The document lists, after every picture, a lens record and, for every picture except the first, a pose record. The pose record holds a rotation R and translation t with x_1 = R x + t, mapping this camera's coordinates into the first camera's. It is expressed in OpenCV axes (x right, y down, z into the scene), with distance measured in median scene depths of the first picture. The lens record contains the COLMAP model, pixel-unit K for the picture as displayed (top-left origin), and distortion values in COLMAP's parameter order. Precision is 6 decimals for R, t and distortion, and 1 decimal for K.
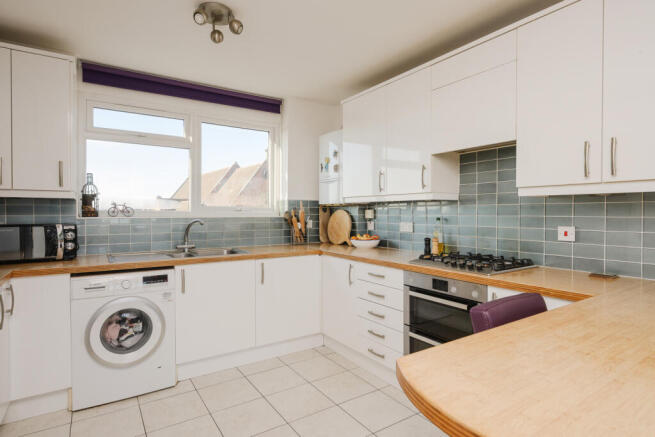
lens RADIAL K [[347.8, 0, 327.5], [0, 347.8, 218.5], [0, 0, 1]] dist [0.001558, 0.000237]
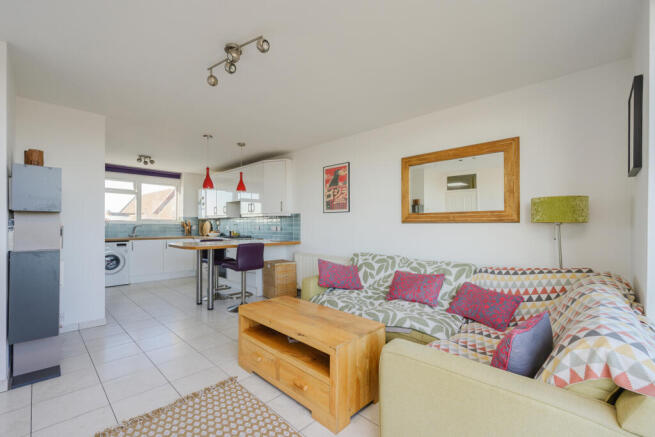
lens RADIAL K [[282.6, 0, 329.6], [0, 282.6, 227.1], [0, 0, 1]] dist [0.000625, 0.000024]
pose [[0.974976, 0.001264, 0.222306, 0.432408], [0.001342, 0.999932, -0.011571, 0.041177], [-0.222306, 0.011580, 0.974908, -1.089461]]
